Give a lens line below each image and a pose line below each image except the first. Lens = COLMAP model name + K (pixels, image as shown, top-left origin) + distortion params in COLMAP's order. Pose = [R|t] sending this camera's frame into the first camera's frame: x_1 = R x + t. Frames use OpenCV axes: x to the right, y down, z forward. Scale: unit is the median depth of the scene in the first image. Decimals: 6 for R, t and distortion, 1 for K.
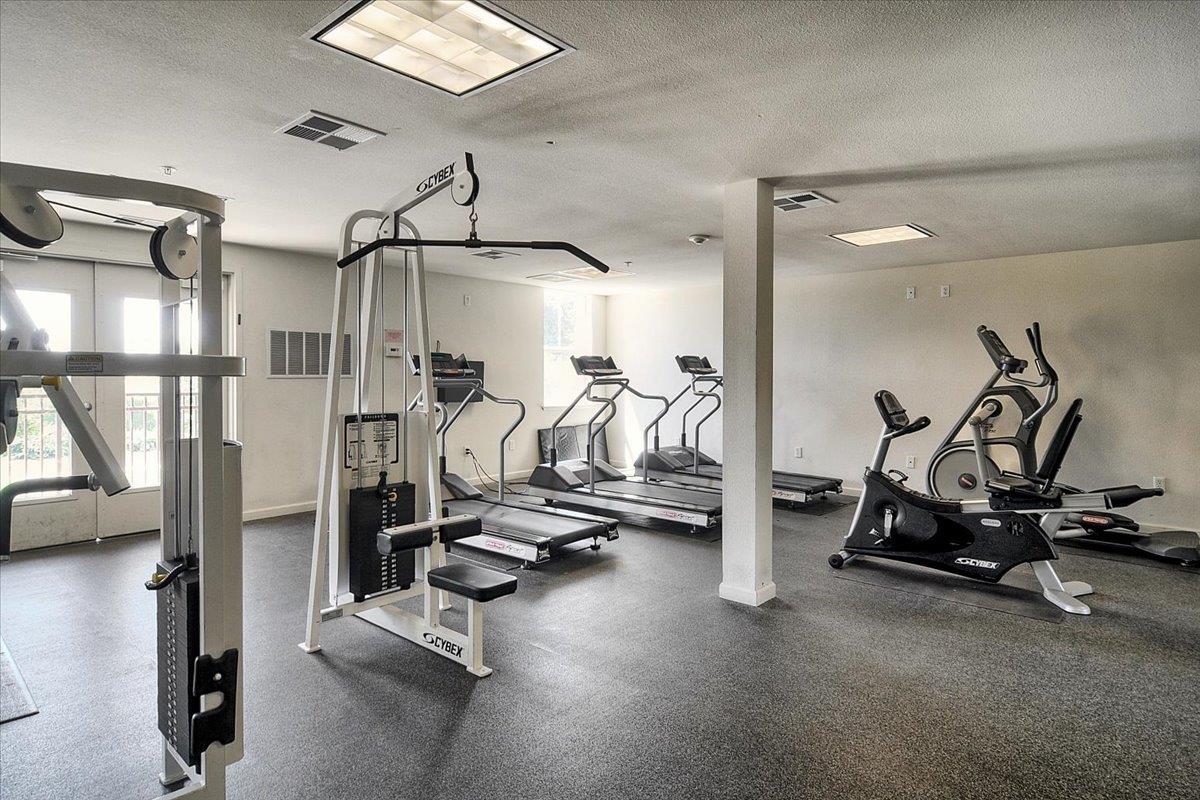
lens RADIAL K [[647.8, 0, 607.9], [0, 647.8, 371.0], [0, 0, 1]] dist [-0.003218, 0.000176]
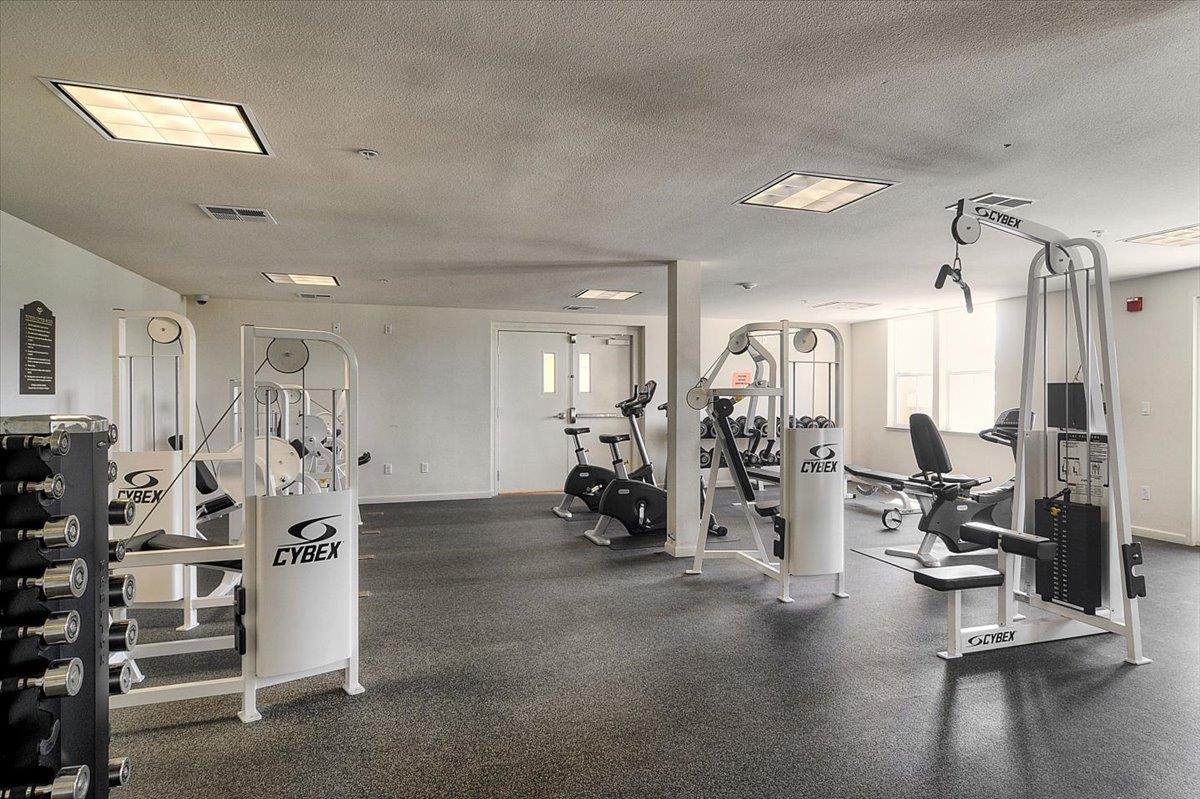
lens RADIAL K [[647.8, 0, 600.1], [0, 647.8, 400.1], [0, 0, 1]] dist [-0.003218, 0.000176]
pose [[-0.527728, 0.001444, -0.849412, 0.934057], [0.003612, 0.999993, -0.000545, 0.011104], [0.849405, -0.003356, -0.527730, 0.915219]]
